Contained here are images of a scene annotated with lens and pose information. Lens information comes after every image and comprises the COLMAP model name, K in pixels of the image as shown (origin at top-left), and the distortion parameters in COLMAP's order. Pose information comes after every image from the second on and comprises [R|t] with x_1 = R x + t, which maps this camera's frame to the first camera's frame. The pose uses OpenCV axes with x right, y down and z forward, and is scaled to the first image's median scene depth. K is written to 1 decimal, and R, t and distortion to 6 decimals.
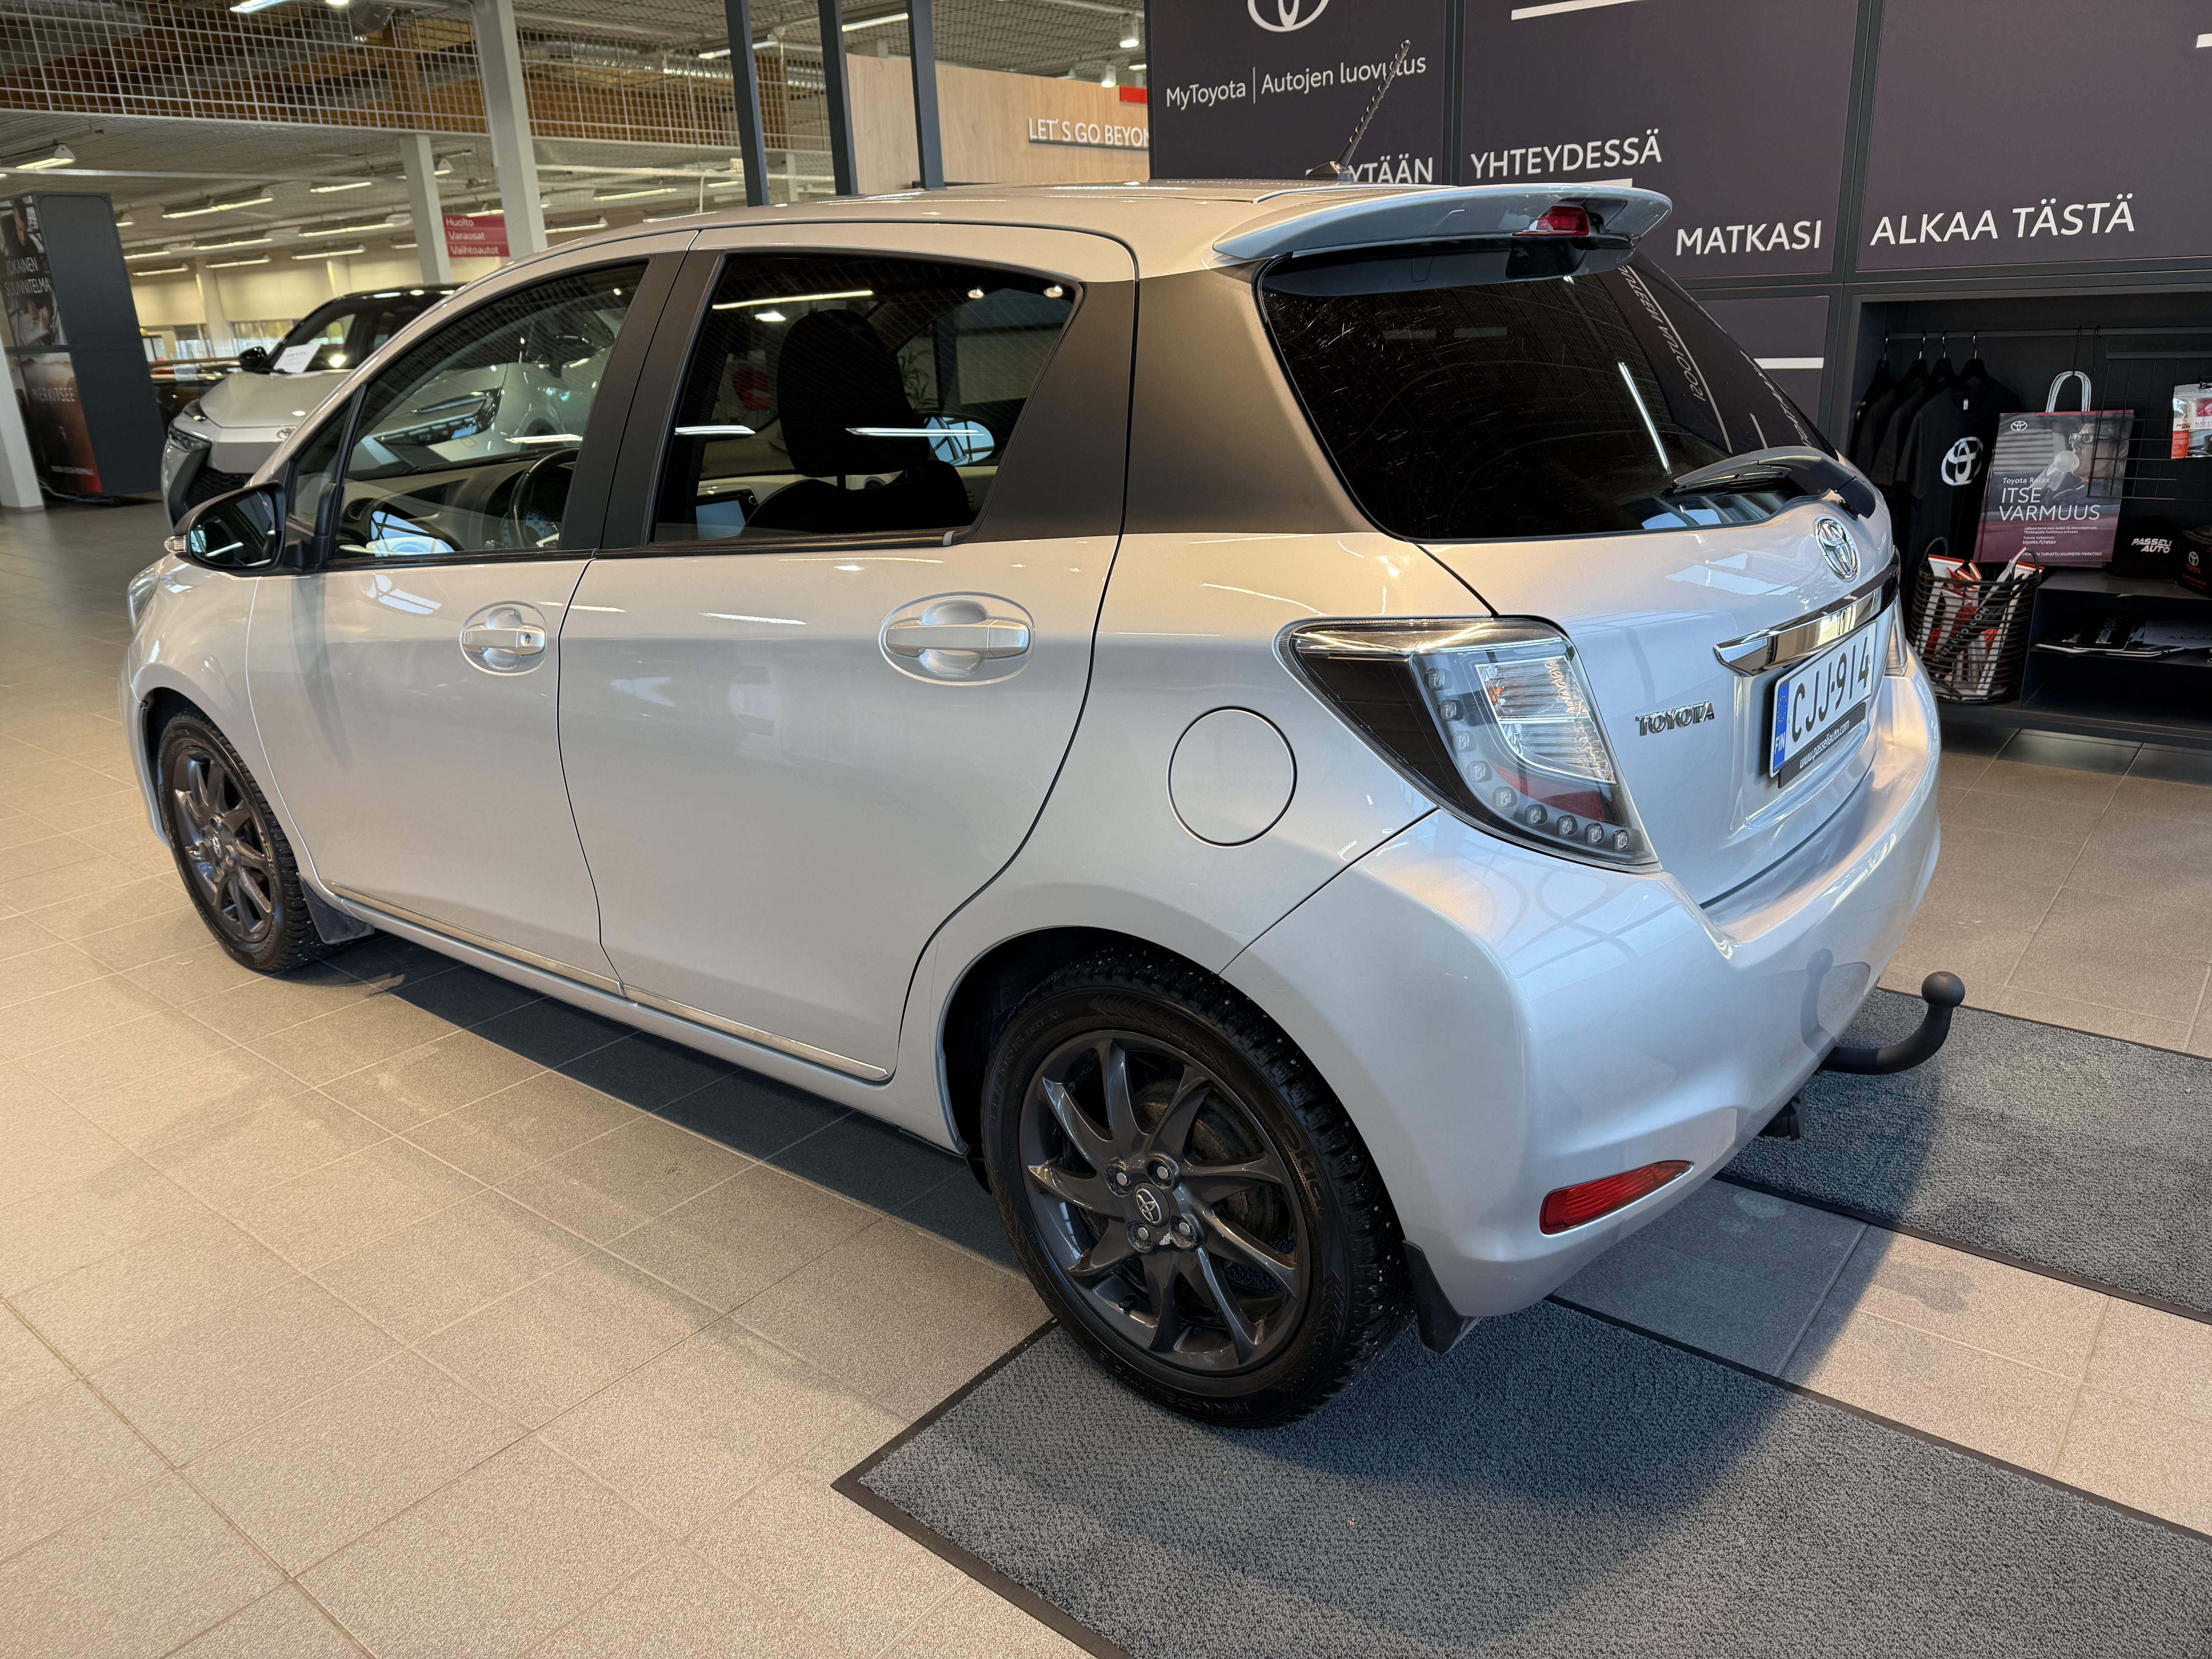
lens RADIAL K [[1567.7, 0, 1105.1], [0, 1567.7, 827.8], [0, 0, 1]] dist [0.000238, -0.004407]
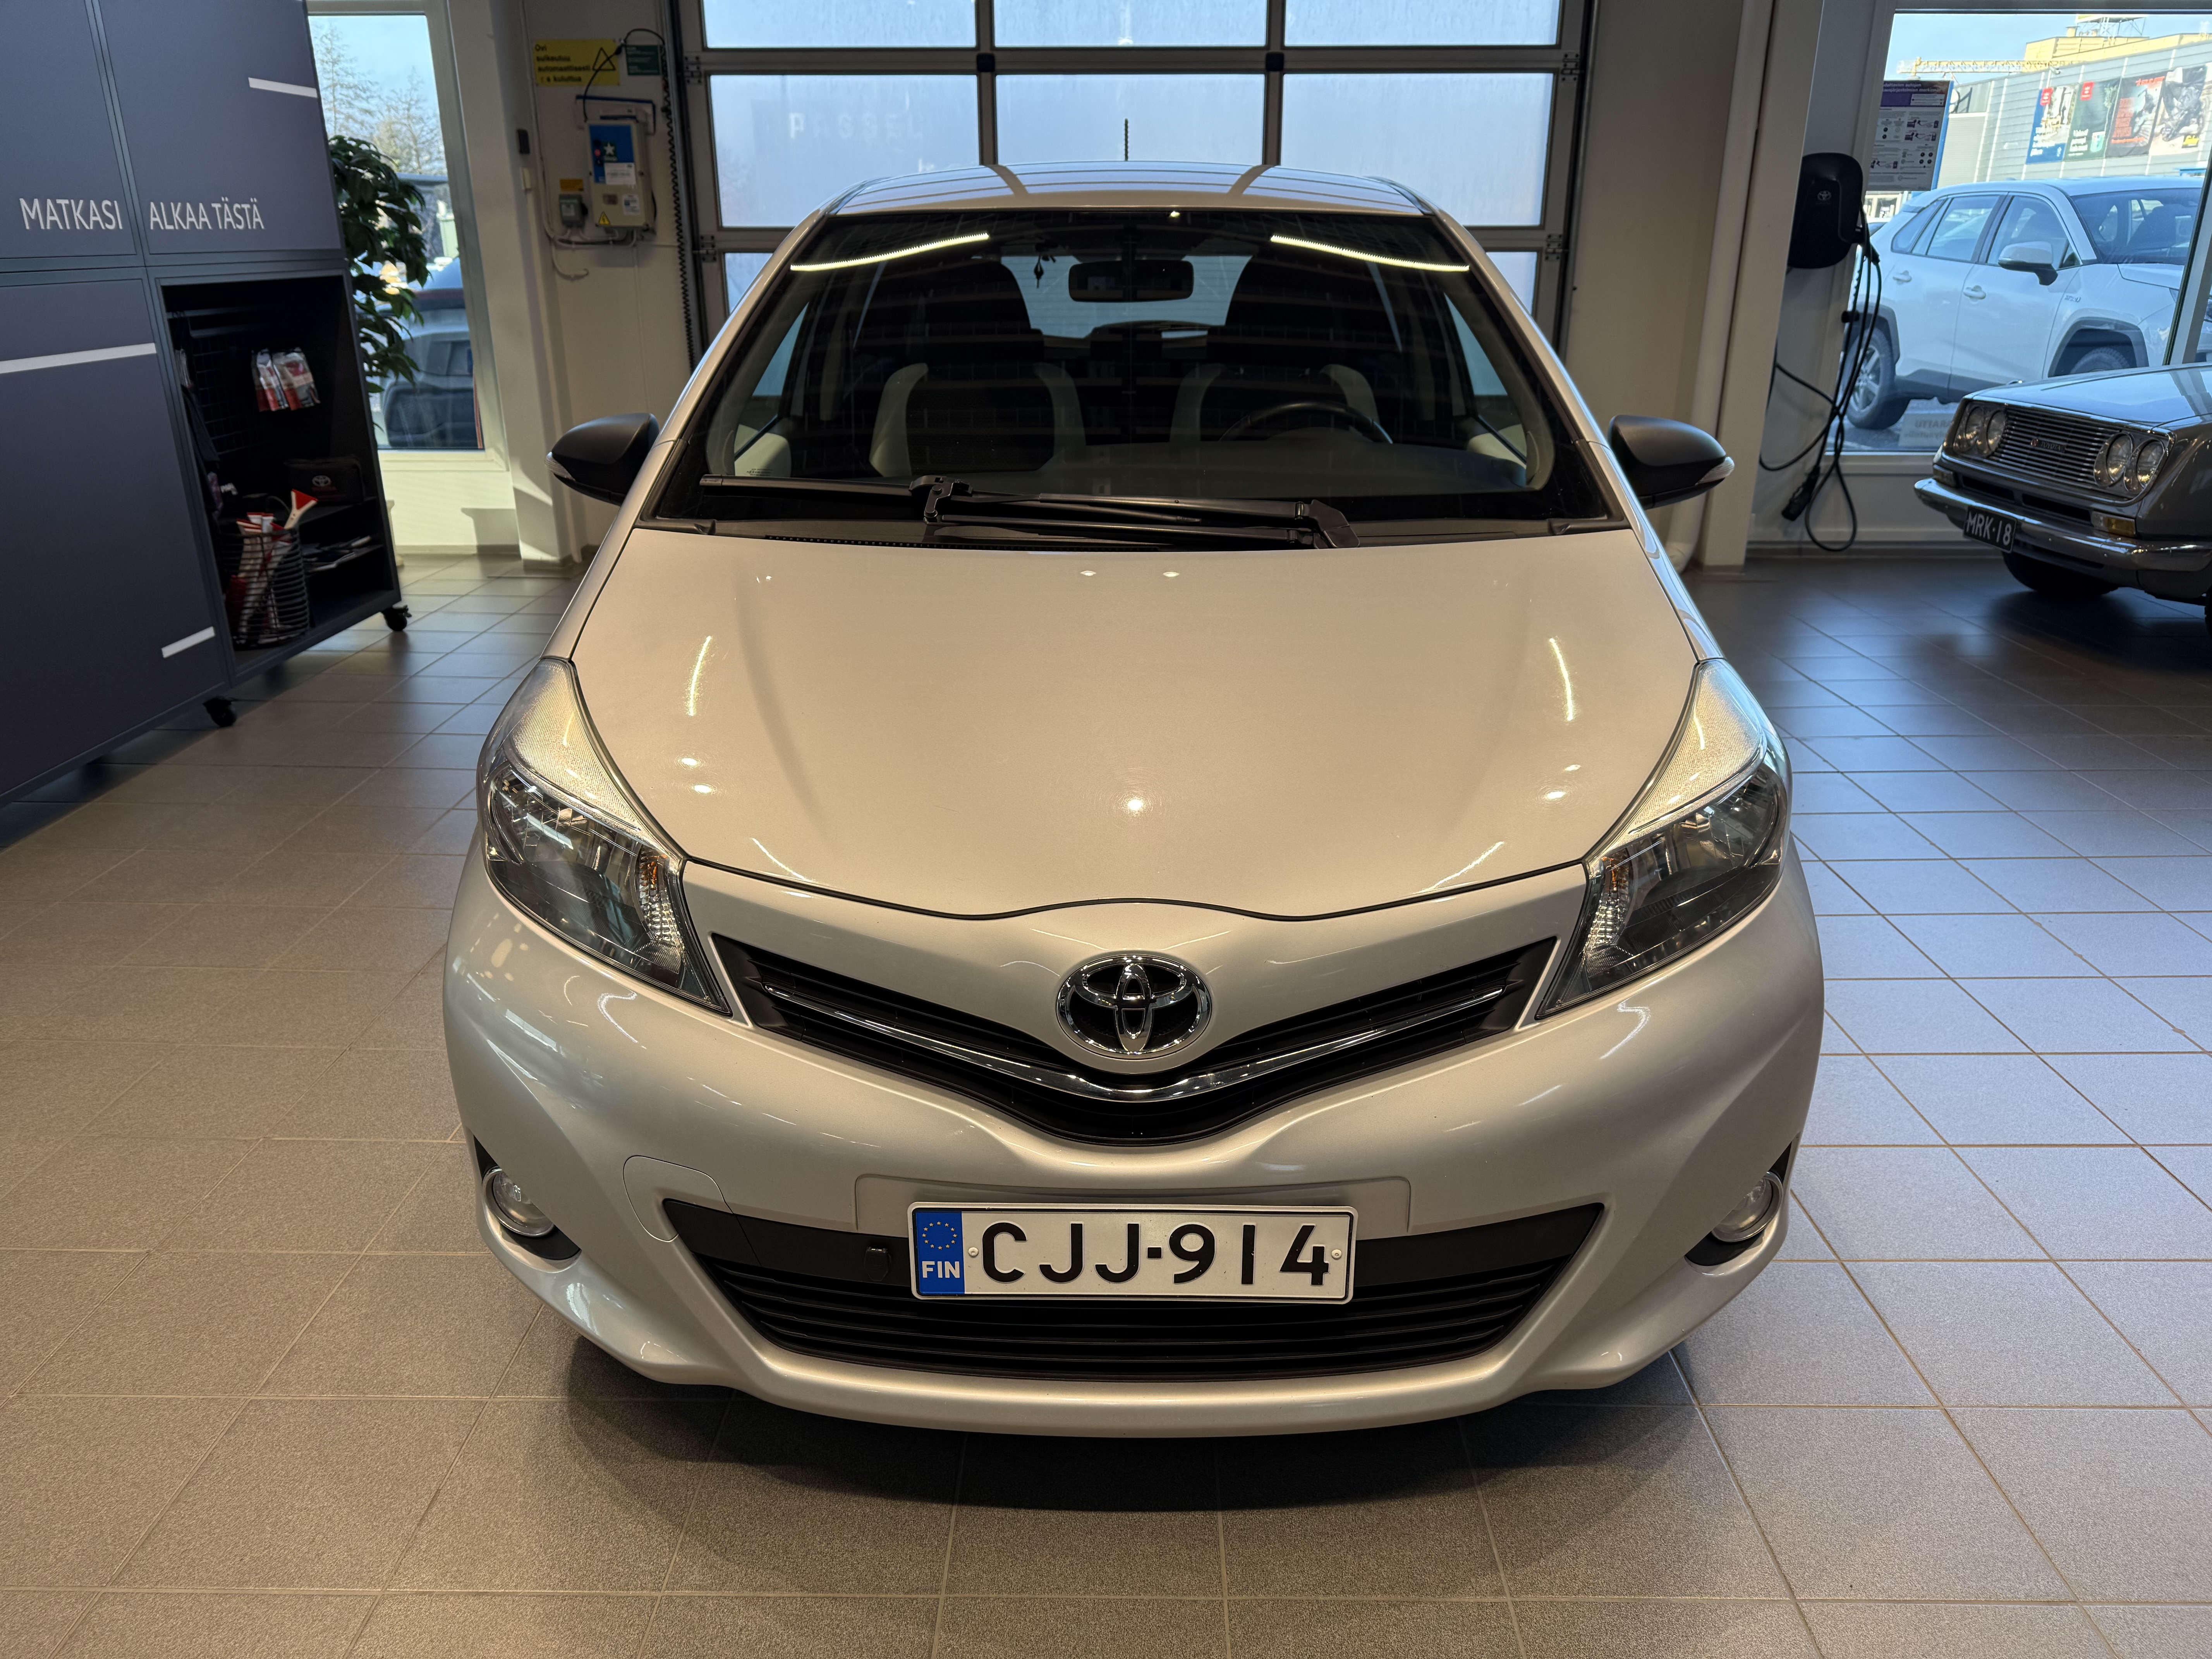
lens RADIAL K [[1567.7, 0, 1105.2], [0, 1567.7, 828.5], [0, 0, 1]] dist [0.000238, -0.004407]
pose [[-0.613294, -0.235556, 0.753912, -0.757230], [0.285685, 0.823719, 0.489766, -0.374991], [-0.736379, 0.515752, -0.437887, 1.198564]]
